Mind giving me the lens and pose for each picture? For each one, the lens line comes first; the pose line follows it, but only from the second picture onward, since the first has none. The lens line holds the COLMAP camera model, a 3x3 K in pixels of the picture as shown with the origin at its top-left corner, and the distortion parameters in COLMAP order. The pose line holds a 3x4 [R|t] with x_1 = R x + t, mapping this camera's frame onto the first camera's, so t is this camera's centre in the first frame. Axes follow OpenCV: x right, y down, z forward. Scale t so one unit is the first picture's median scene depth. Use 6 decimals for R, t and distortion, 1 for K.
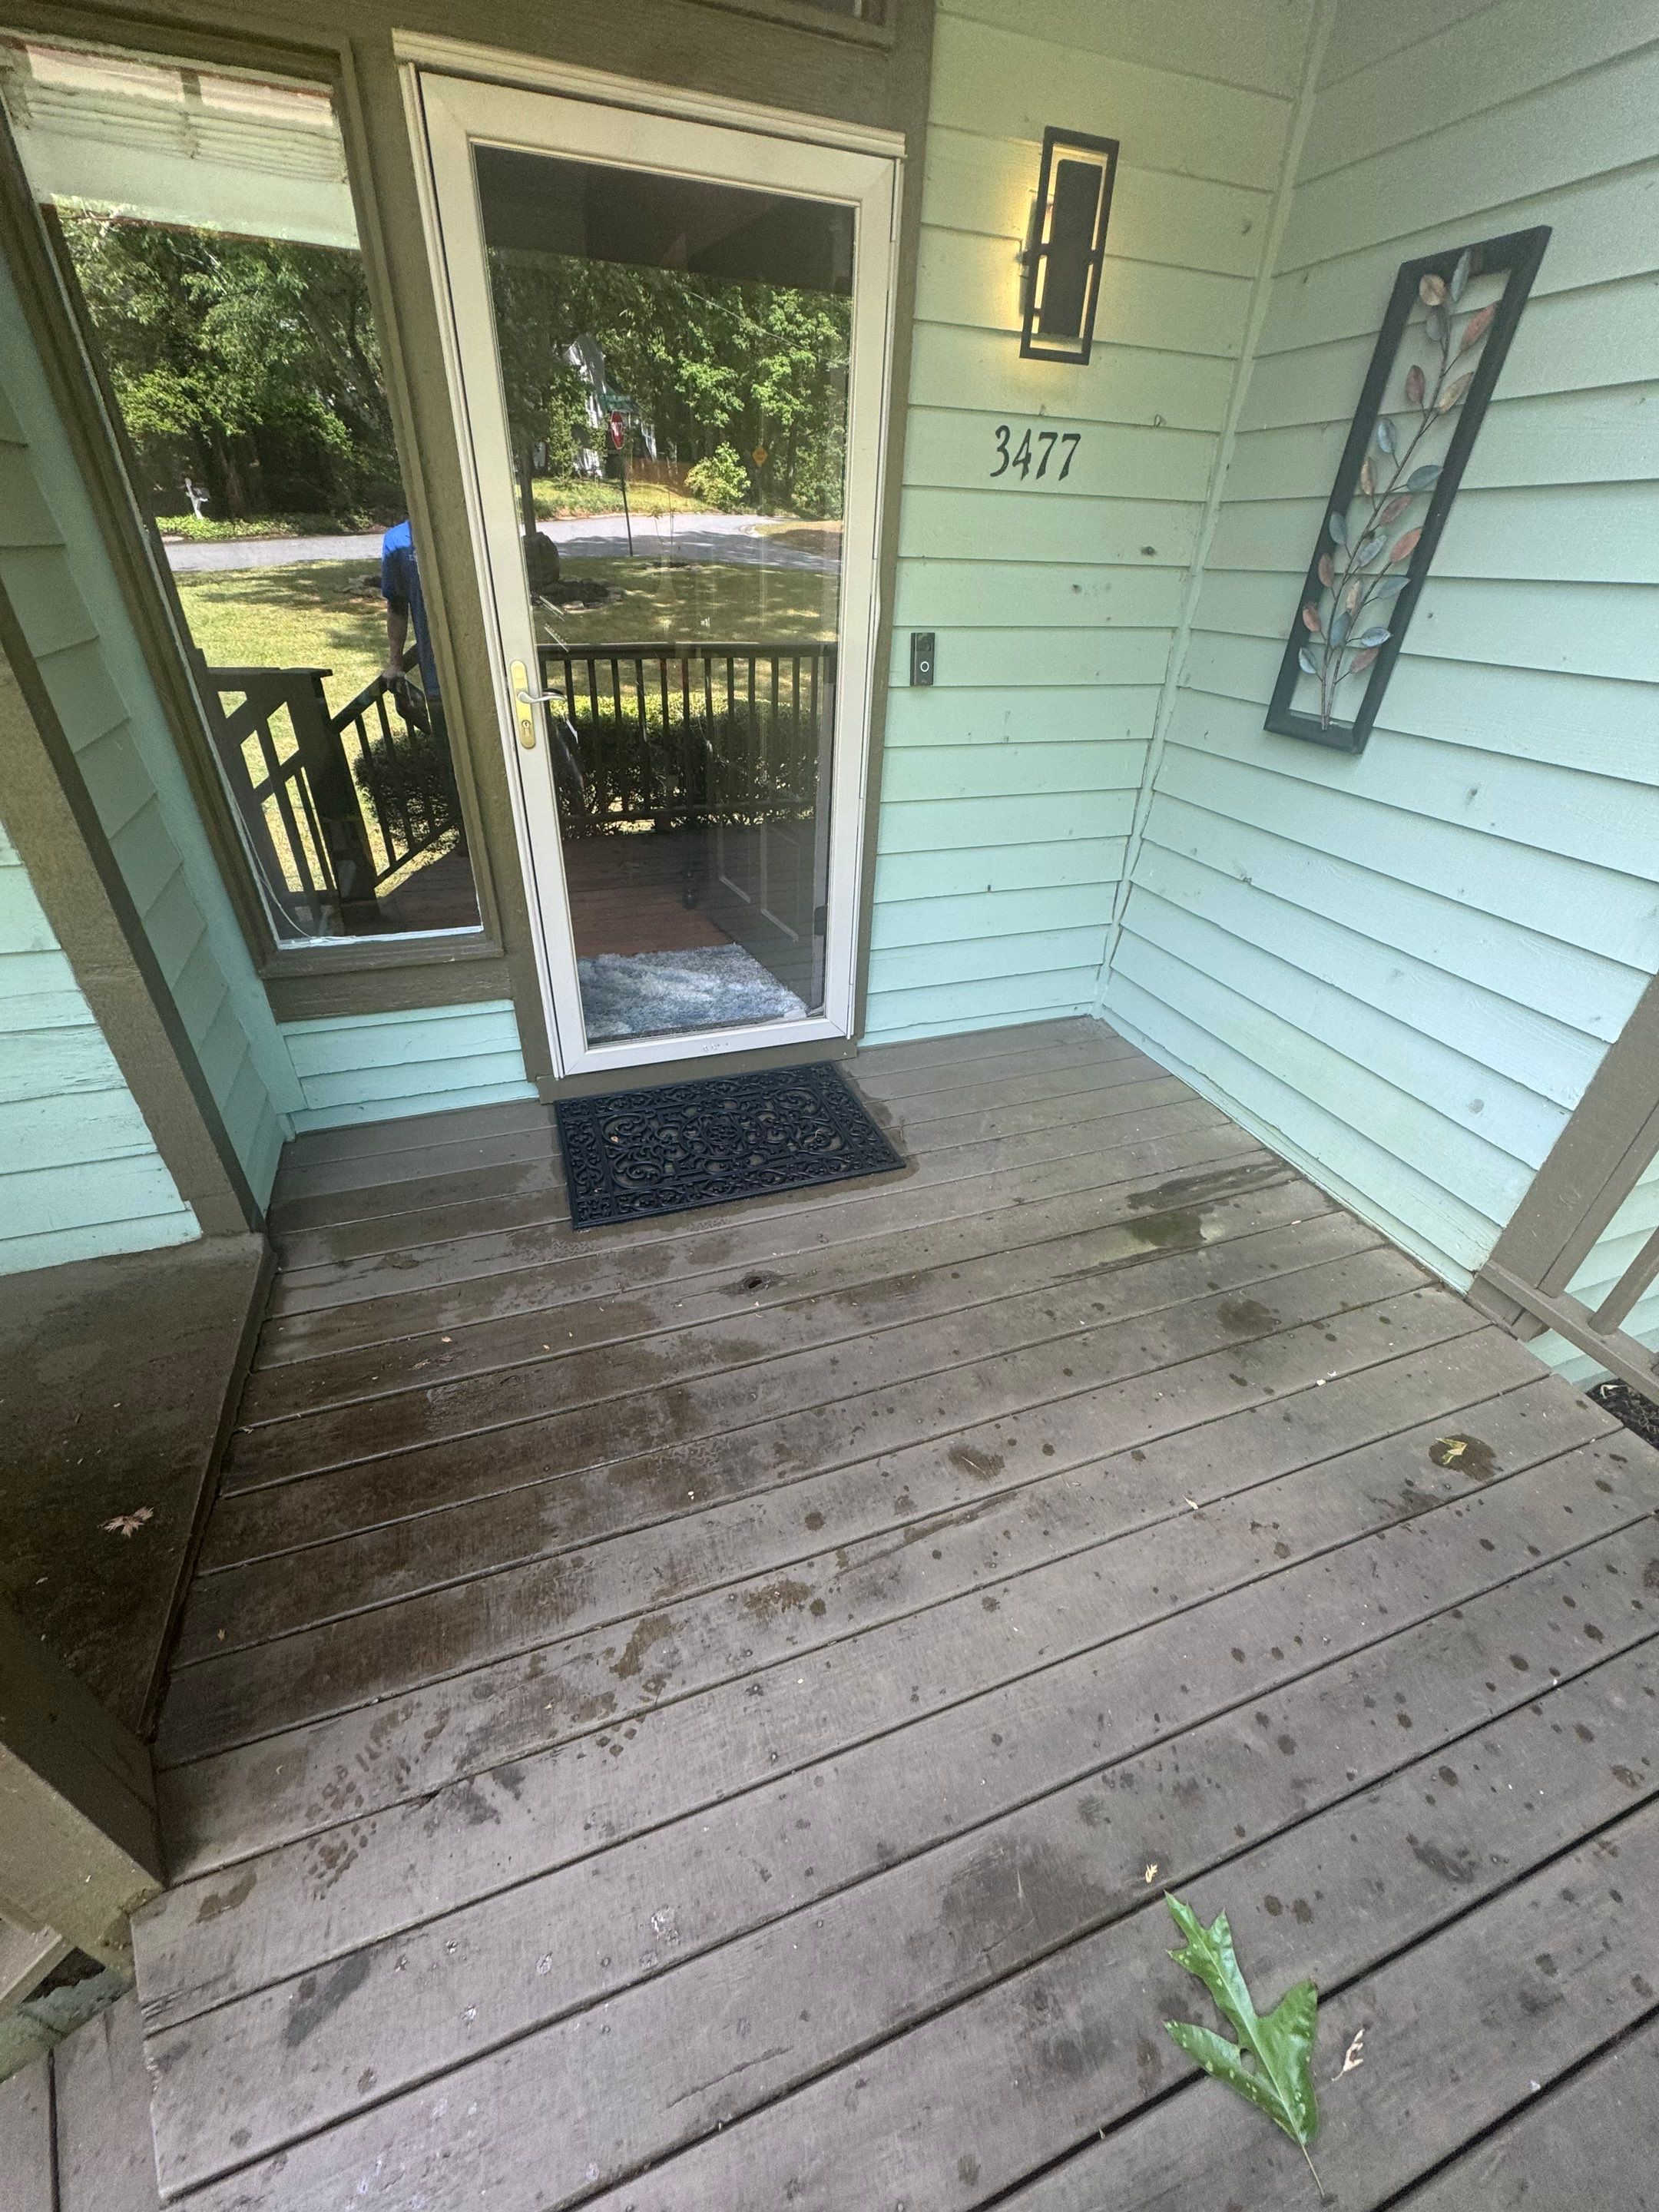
lens RADIAL K [[880.2, 0, 829.1], [0, 880.2, 1101.9], [0, 0, 1]] dist [-0.000910, 0.000696]
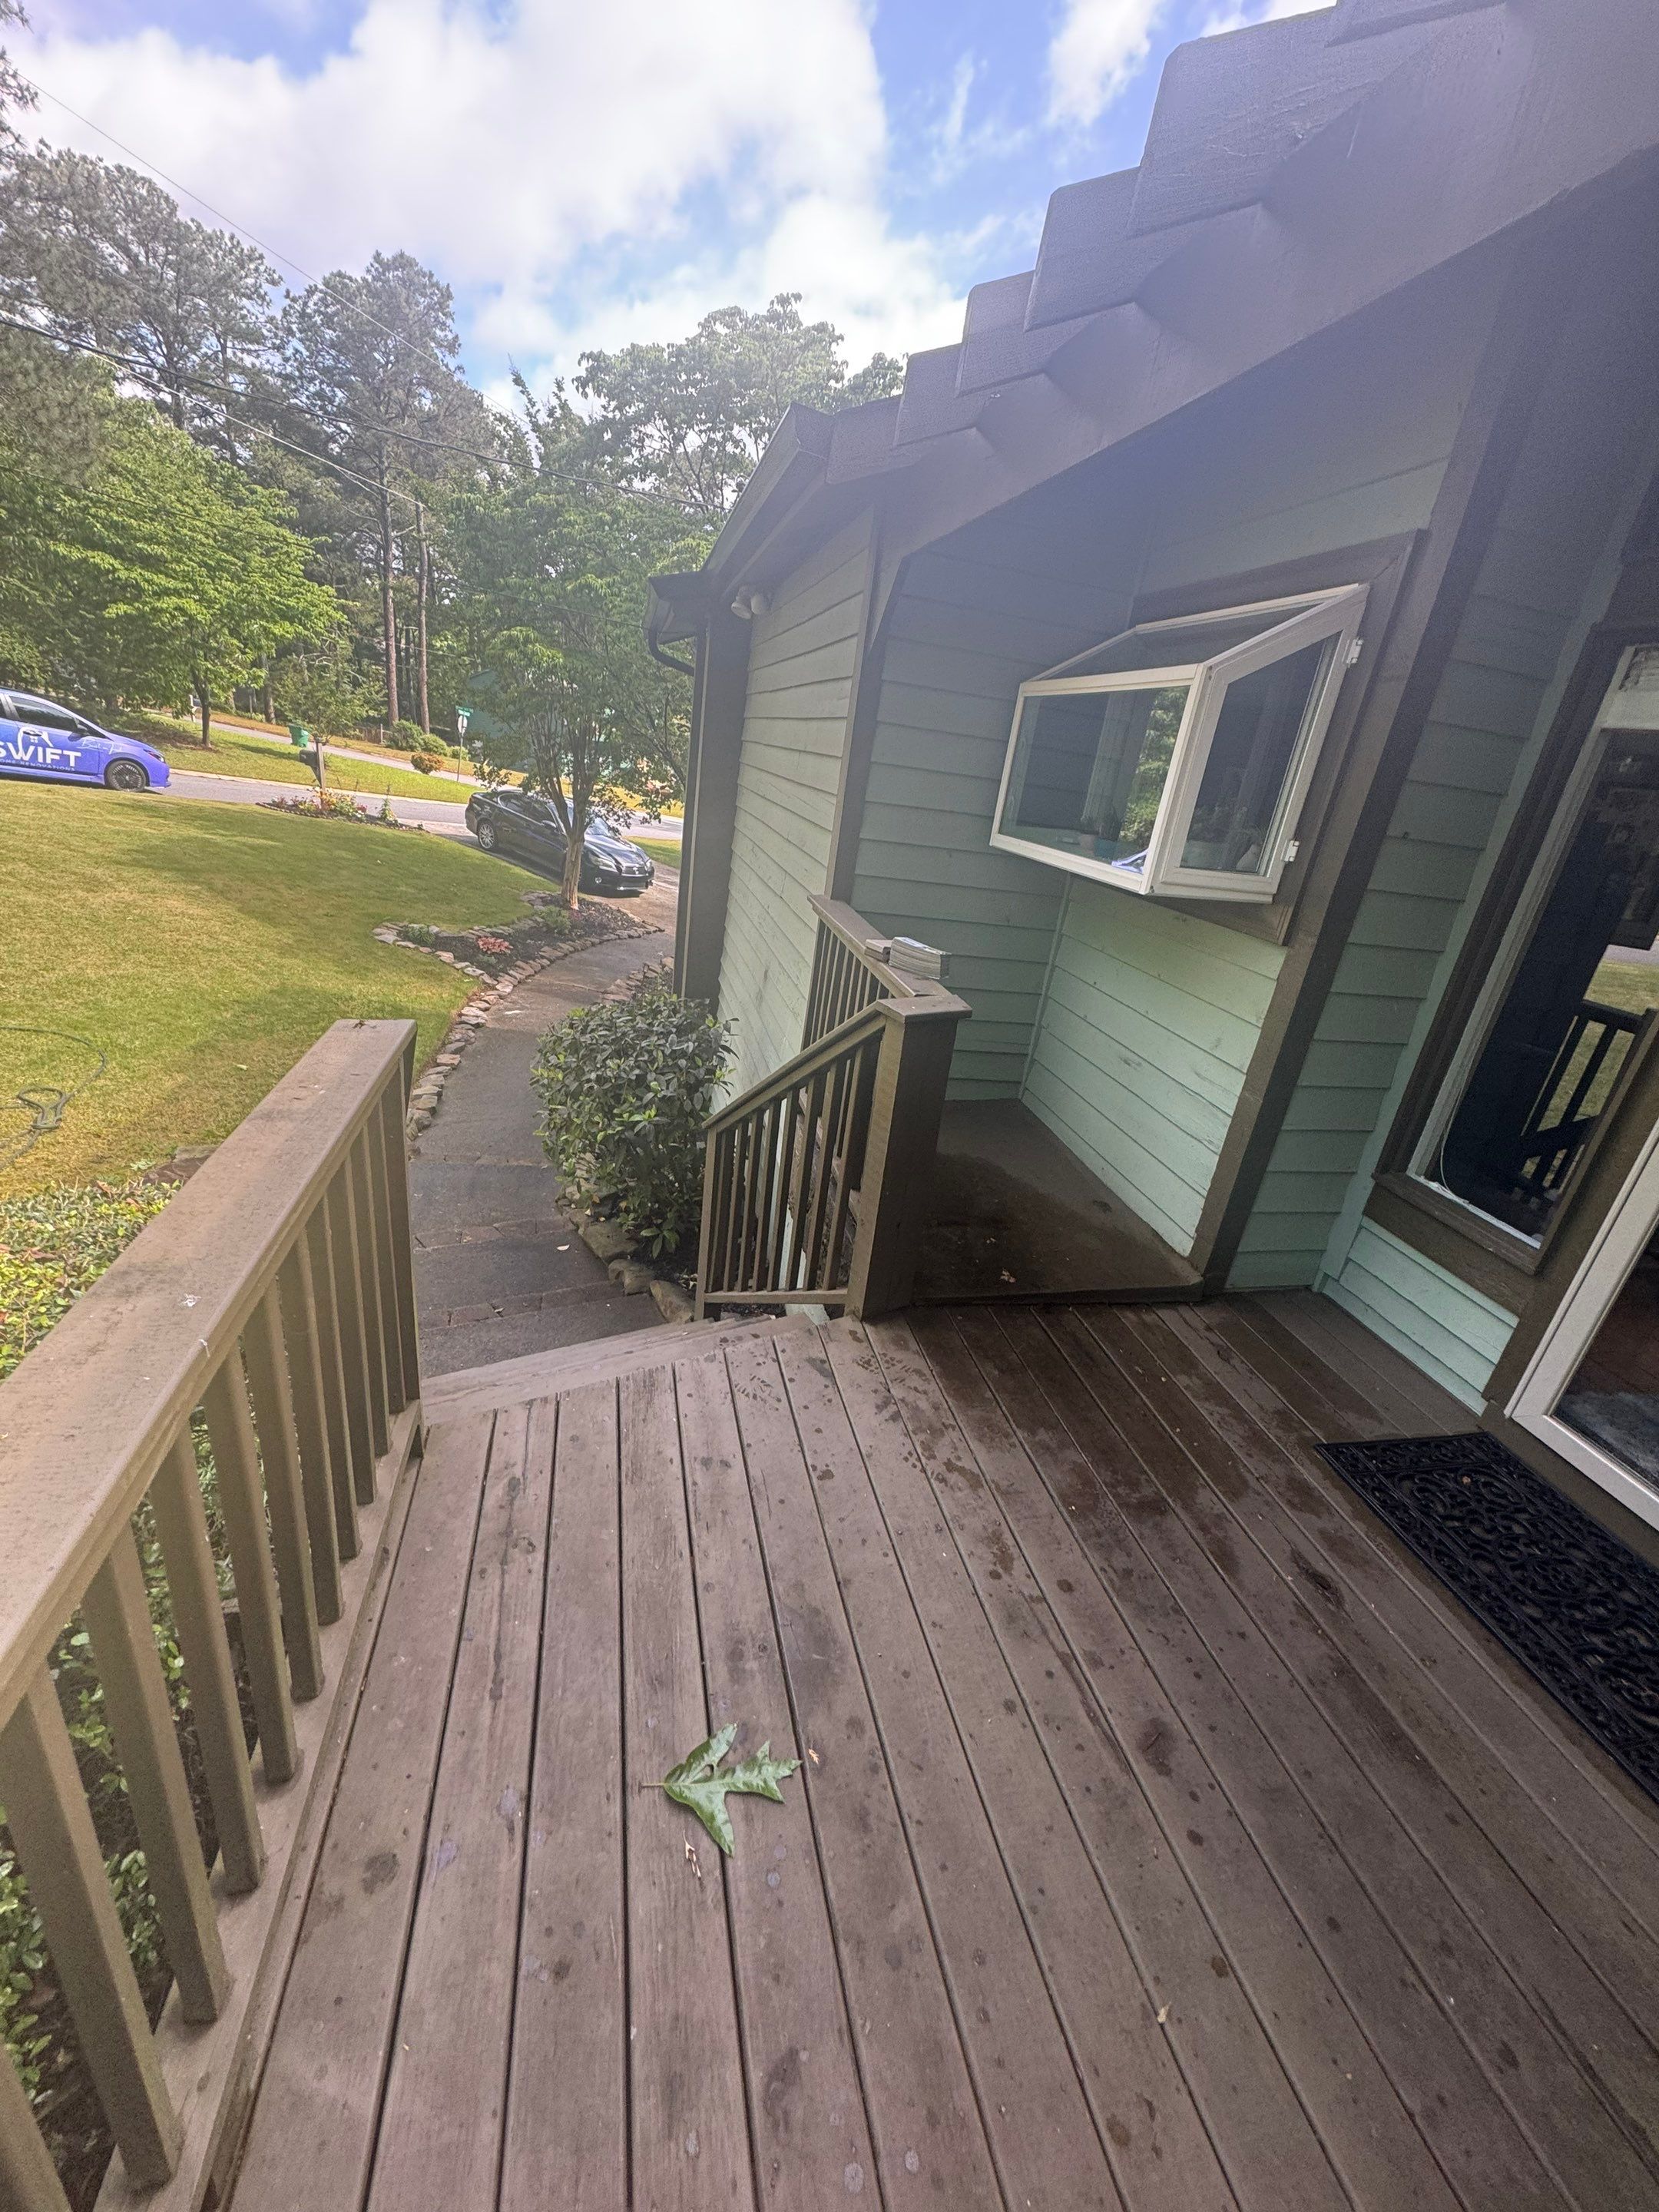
lens RADIAL K [[880.2, 0, 825.5], [0, 880.2, 1104.8], [0, 0, 1]] dist [-0.000910, 0.000696]
pose [[-0.118156, 0.321760, -0.939420, 0.828628], [-0.640871, 0.697930, 0.319653, -0.138673], [0.758501, 0.639816, 0.123742, 0.159219]]
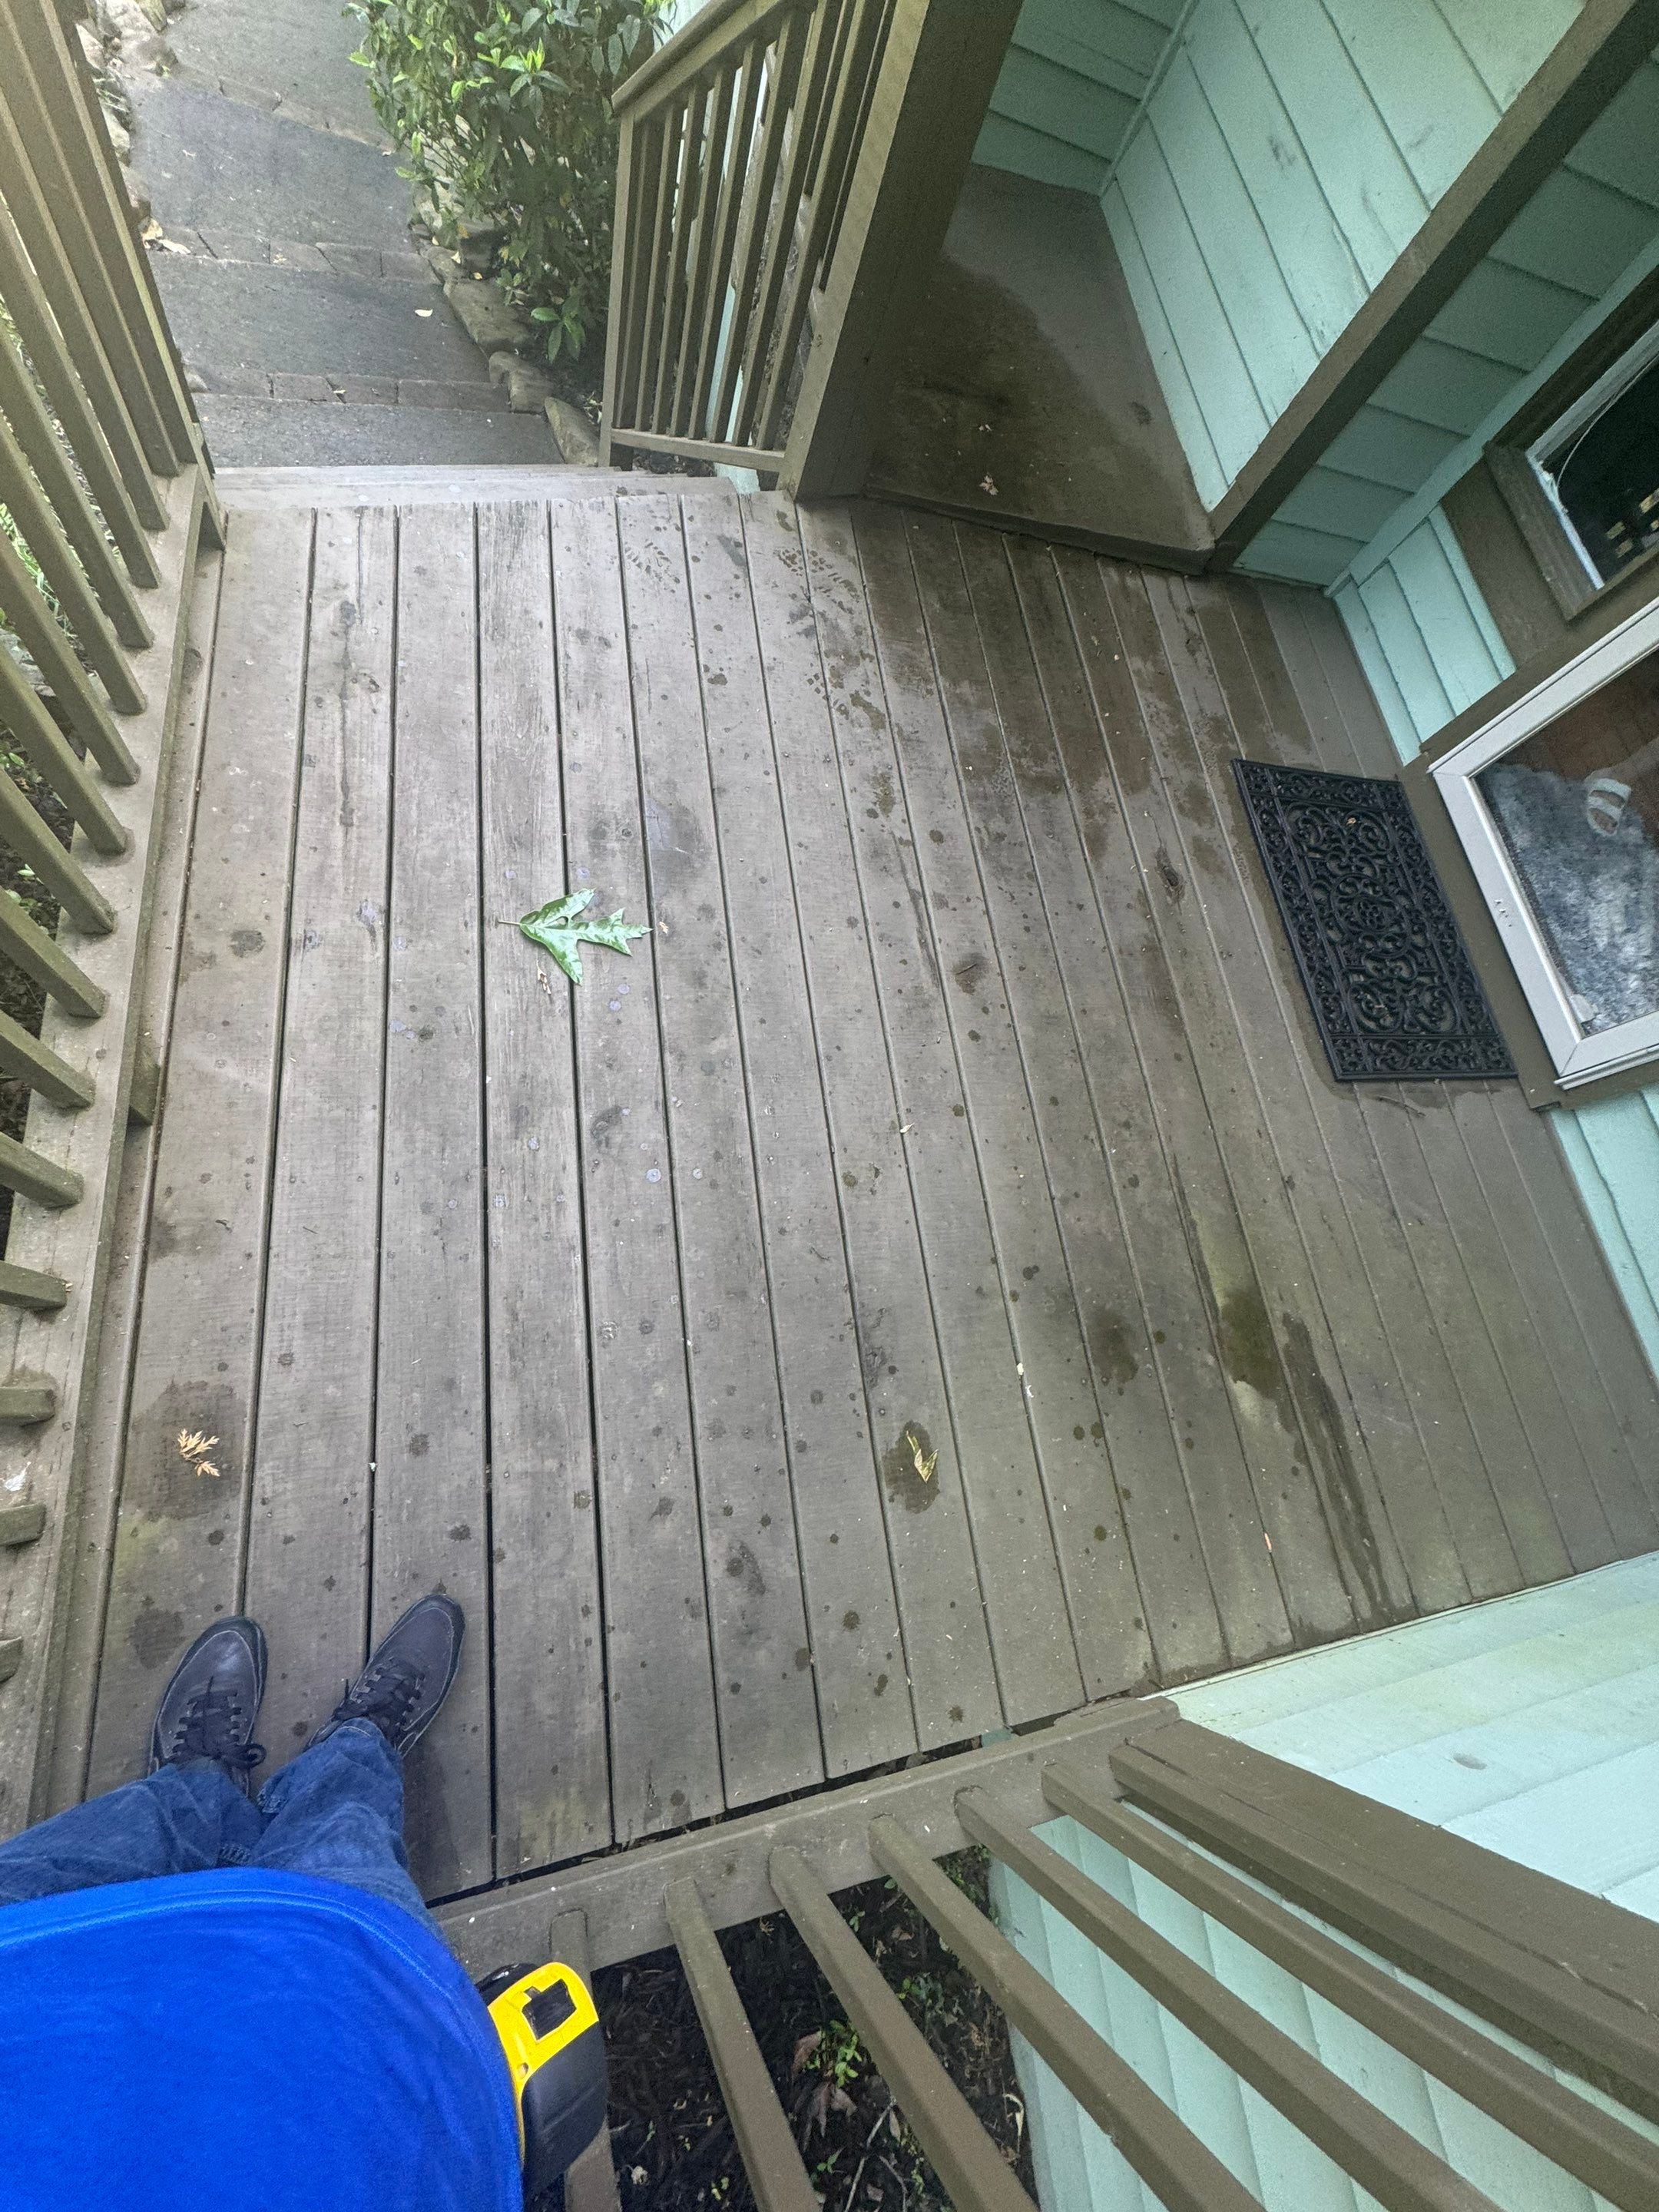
lens RADIAL K [[880.2, 0, 829.3], [0, 880.2, 1111.7], [0, 0, 1]] dist [-0.000910, 0.000696]
pose [[-0.185617, 0.881184, -0.434812, 0.775615], [-0.764865, 0.148225, 0.626905, -0.105538], [0.616869, 0.448937, 0.646474, 0.253629]]
